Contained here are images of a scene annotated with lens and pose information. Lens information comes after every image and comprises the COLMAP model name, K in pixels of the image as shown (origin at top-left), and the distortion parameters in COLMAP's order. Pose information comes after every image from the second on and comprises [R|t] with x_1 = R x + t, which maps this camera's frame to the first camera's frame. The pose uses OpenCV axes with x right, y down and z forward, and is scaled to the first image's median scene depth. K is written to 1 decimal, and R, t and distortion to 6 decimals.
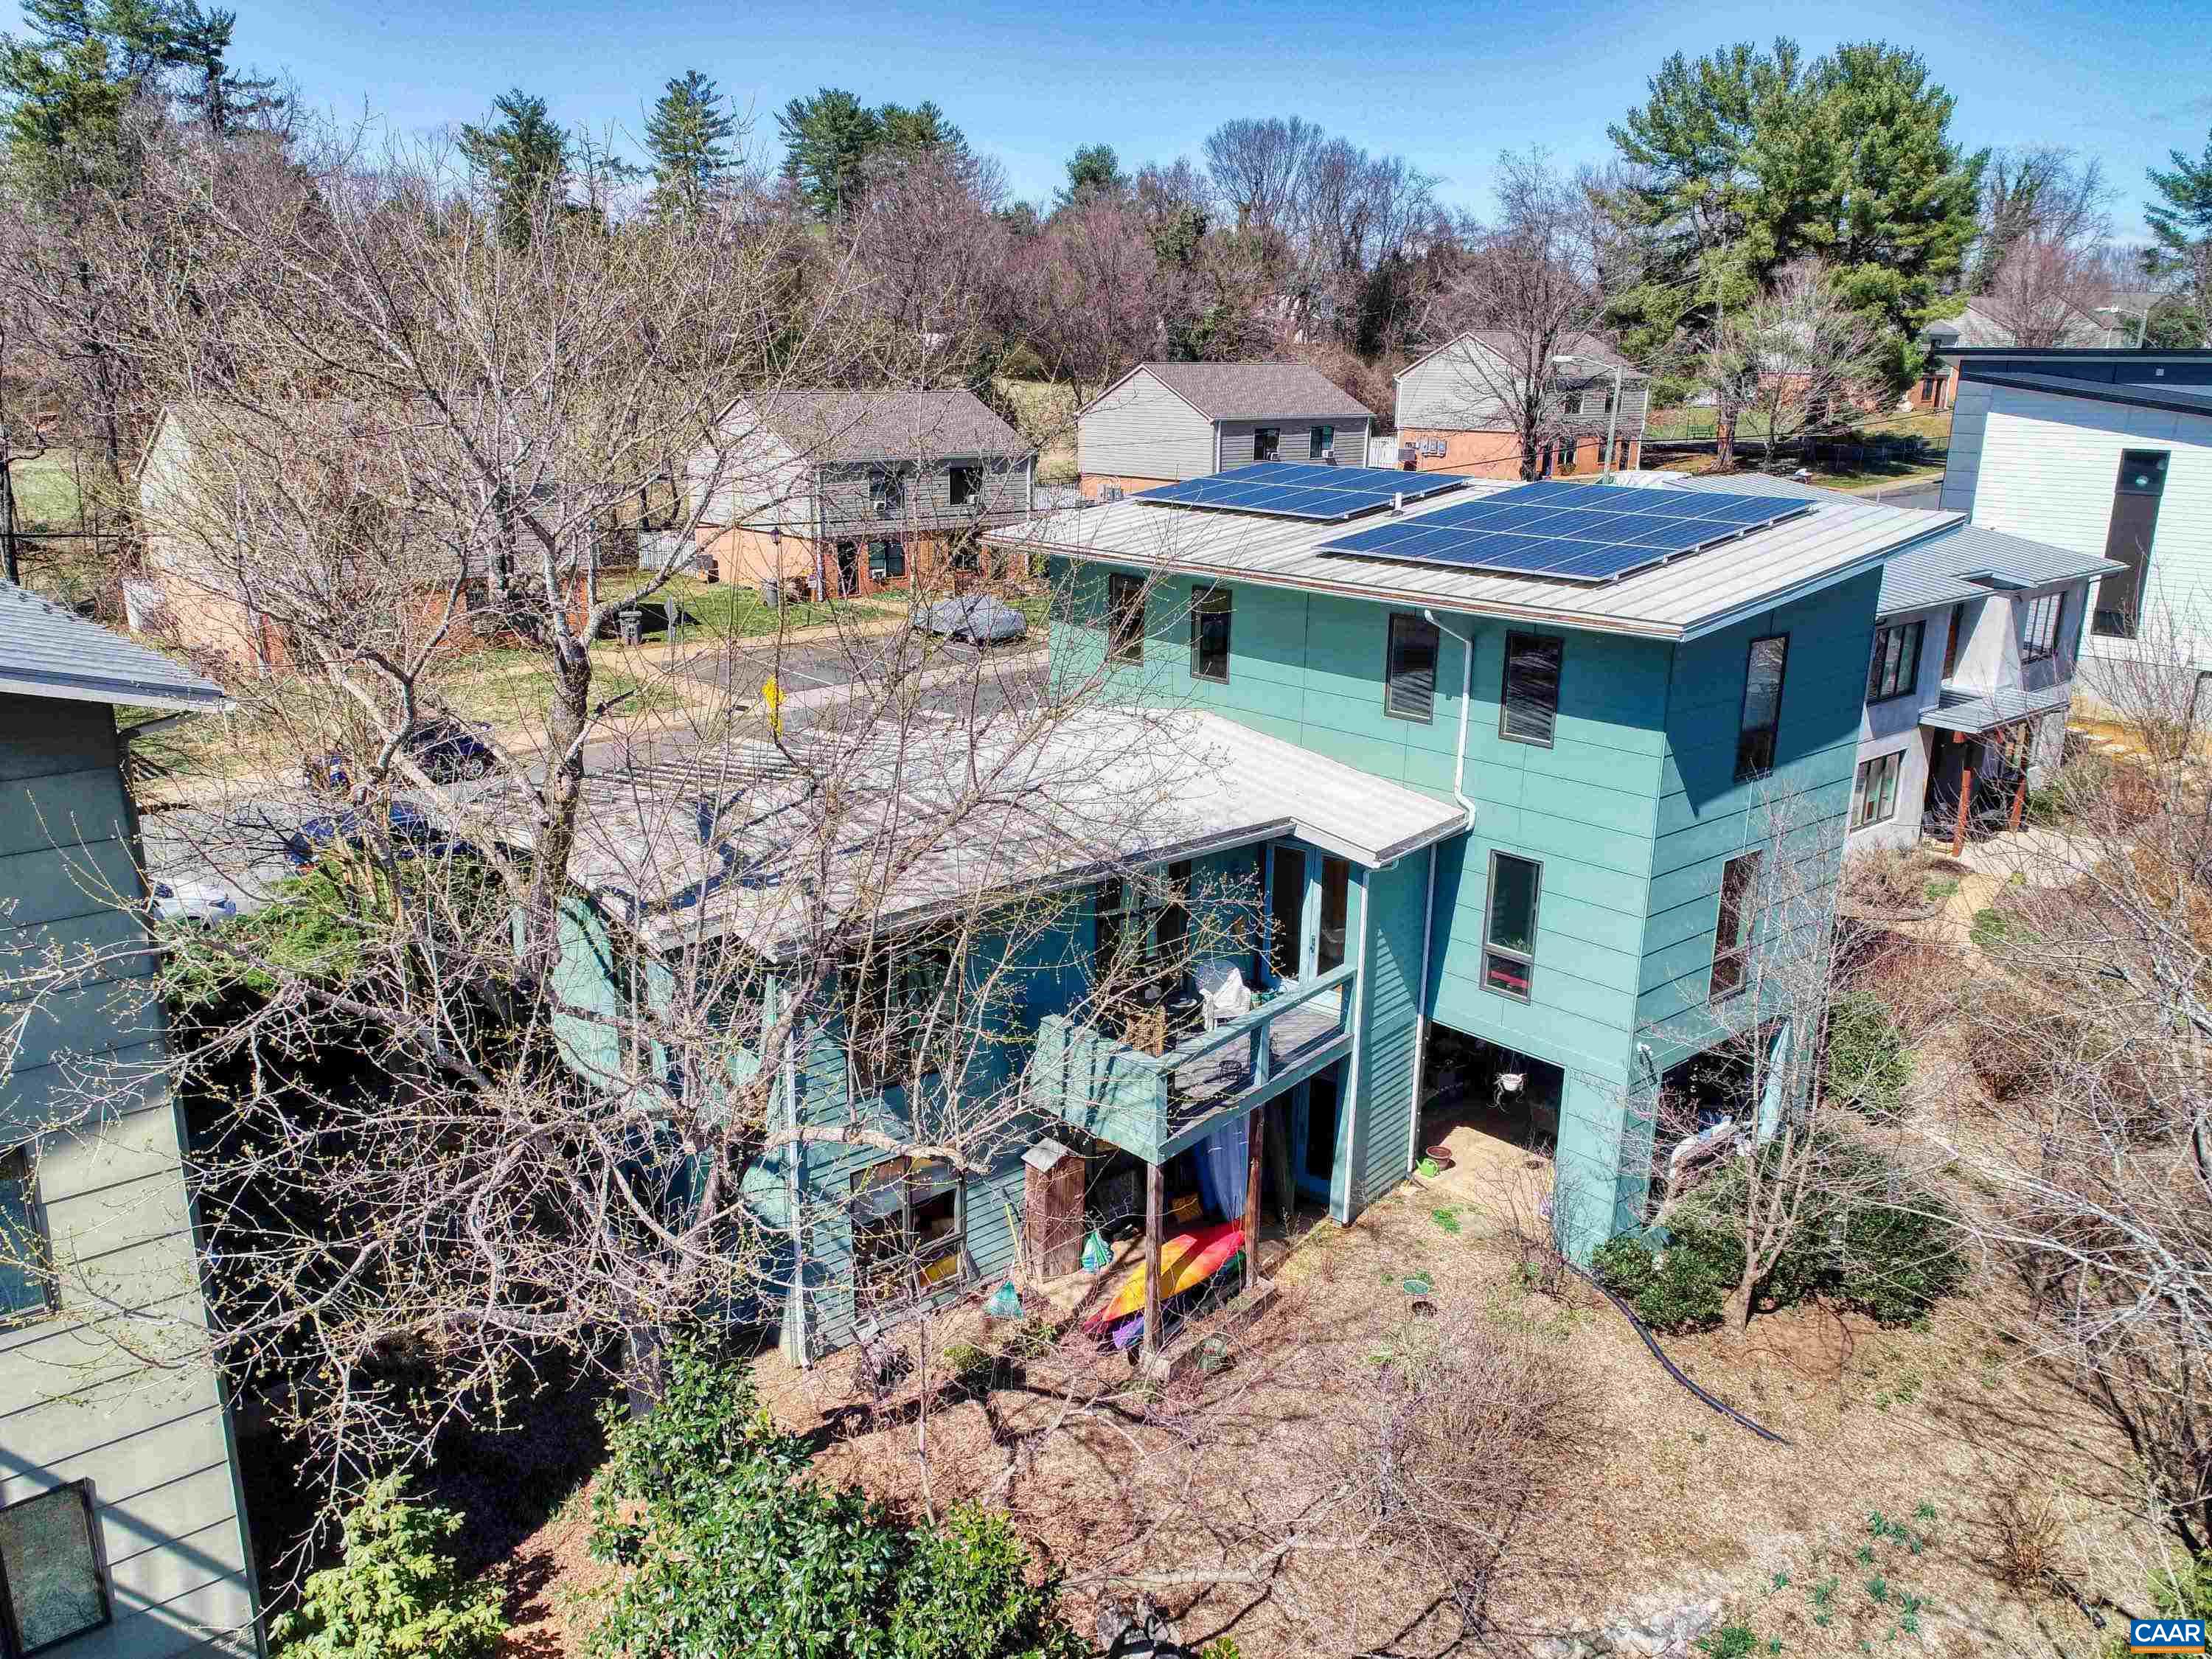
lens RADIAL K [[1622.4, 0, 1106.0], [0, 1622.4, 829.5], [0, 0, 1]] dist [-0.003708, -0.002178]
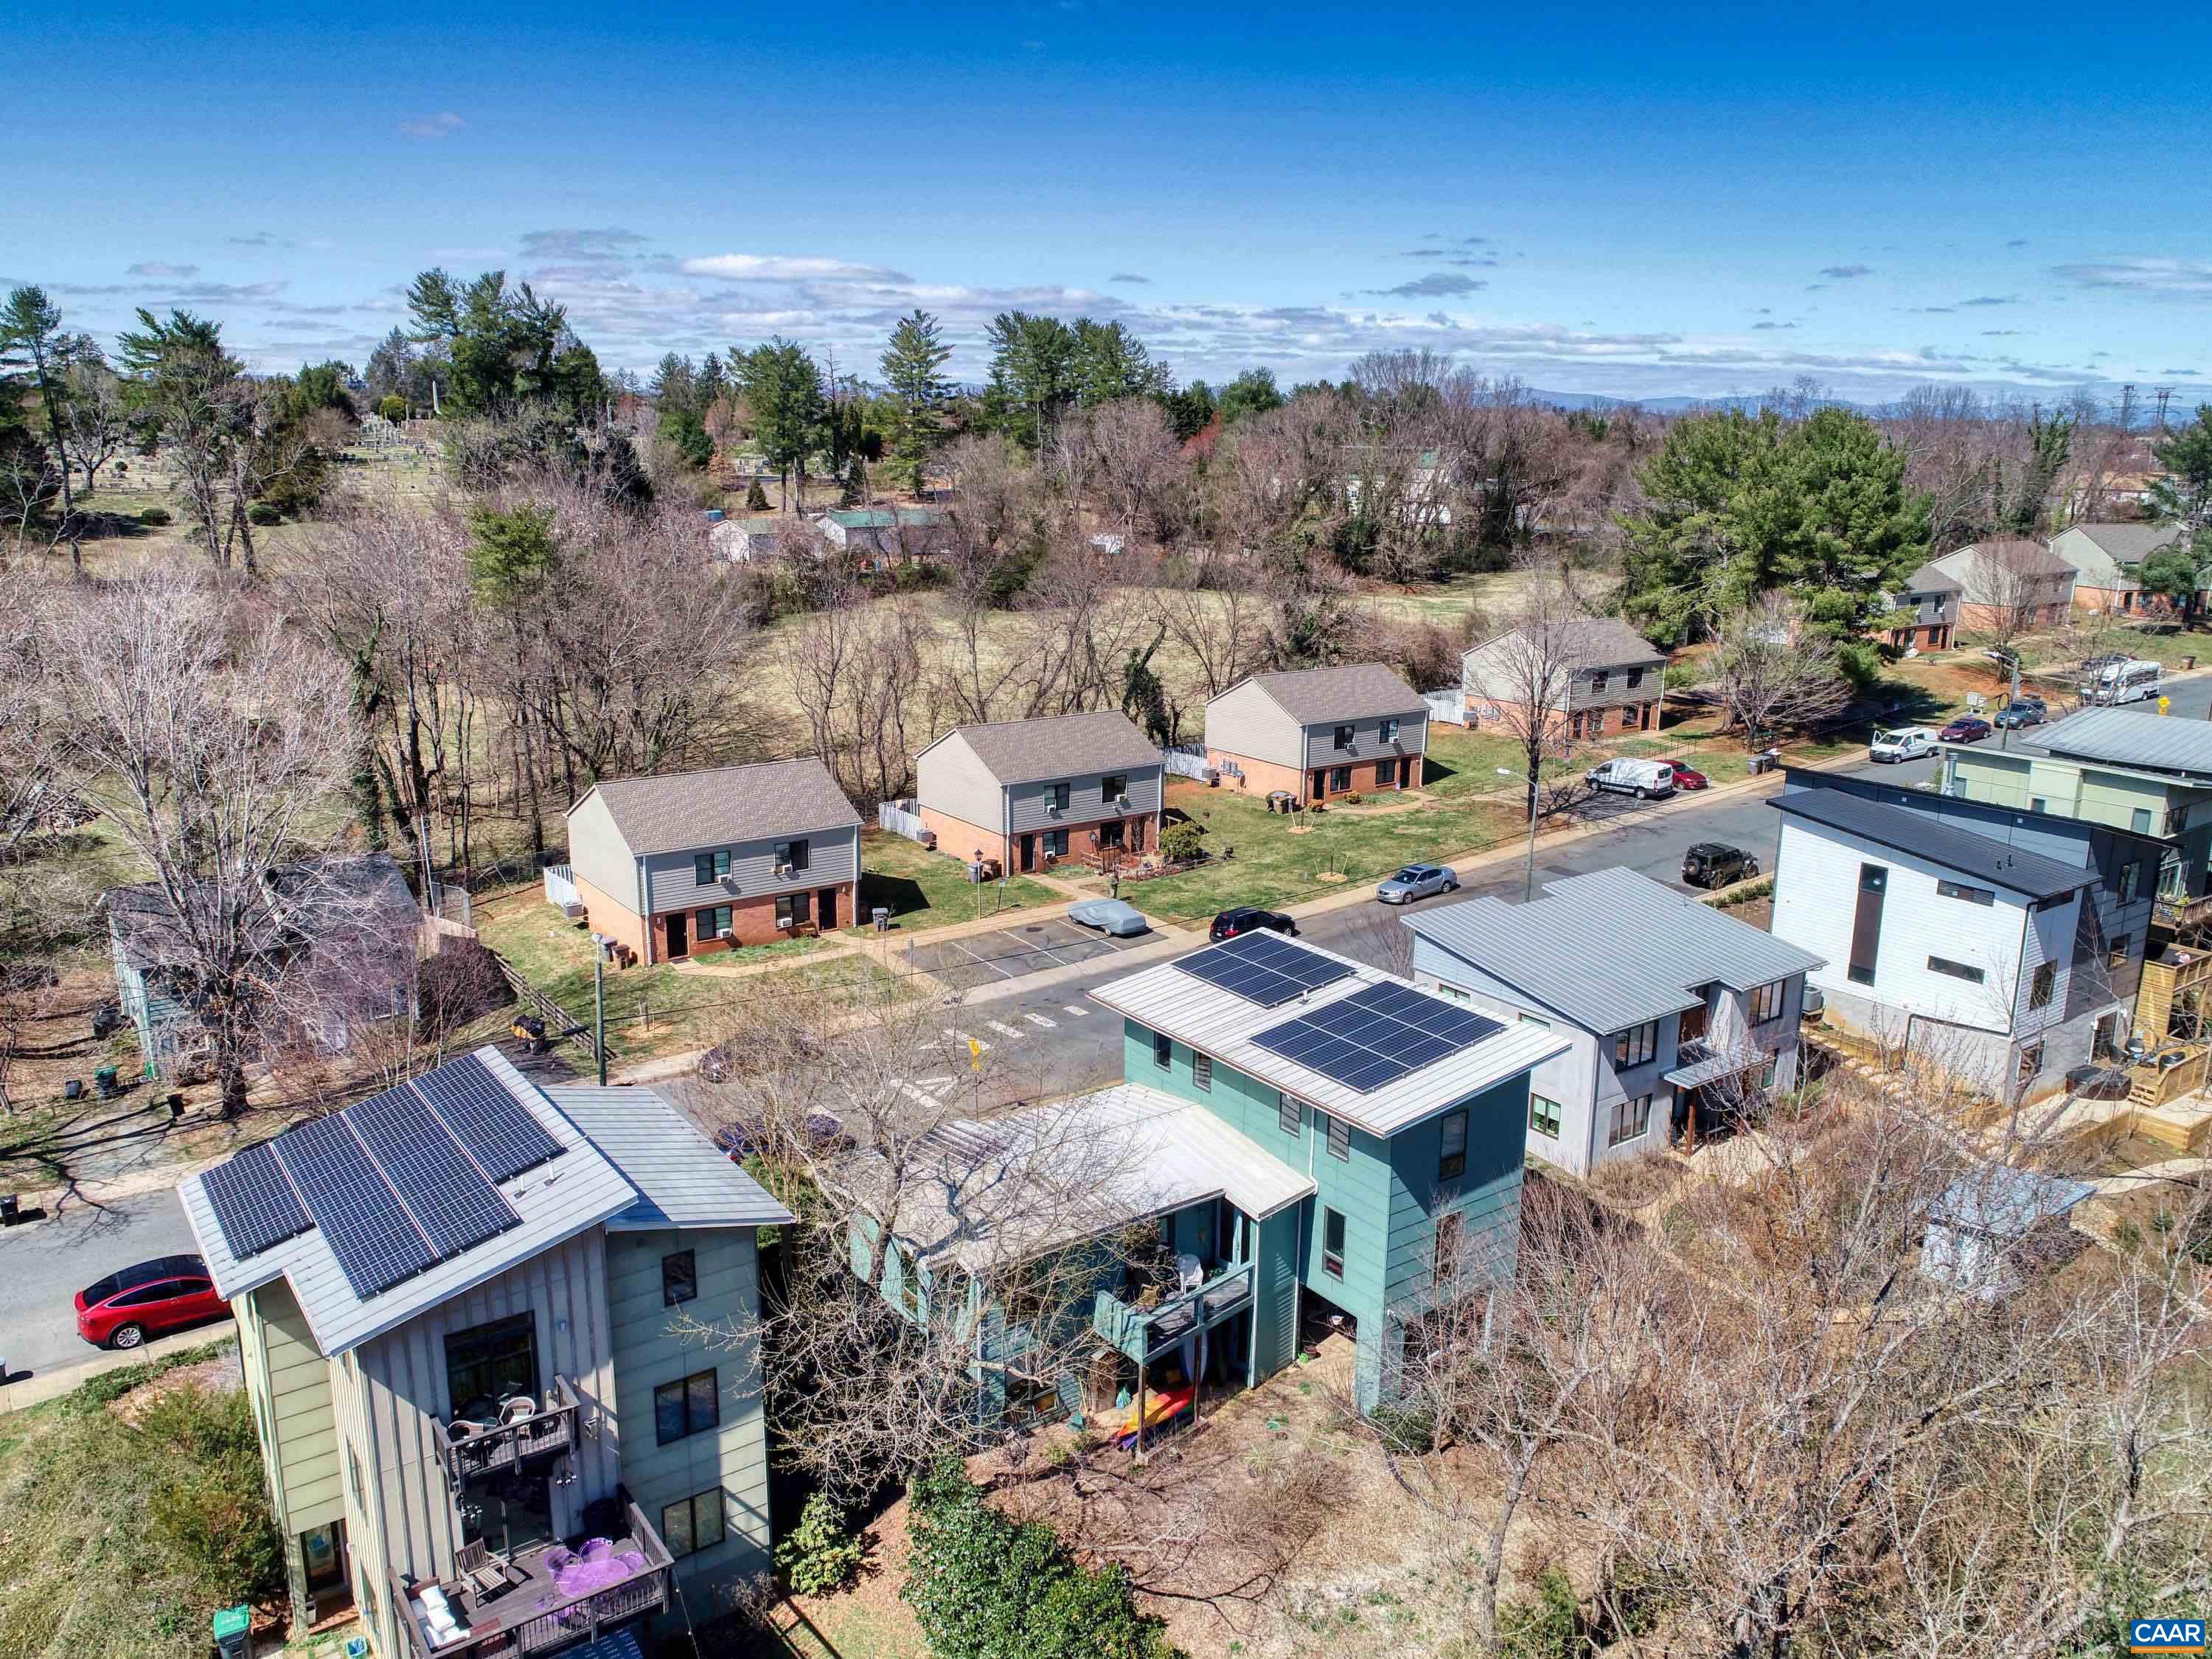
lens RADIAL K [[1588.3, 0, 1173.4], [0, 1588.3, 827.1], [0, 0, 1]] dist [0.007483, 0.003273]
pose [[0.997107, 0.022323, -0.072652, 0.177824], [-0.024661, 0.999201, -0.031454, -0.383966], [0.071892, 0.033155, 0.996861, -0.982095]]
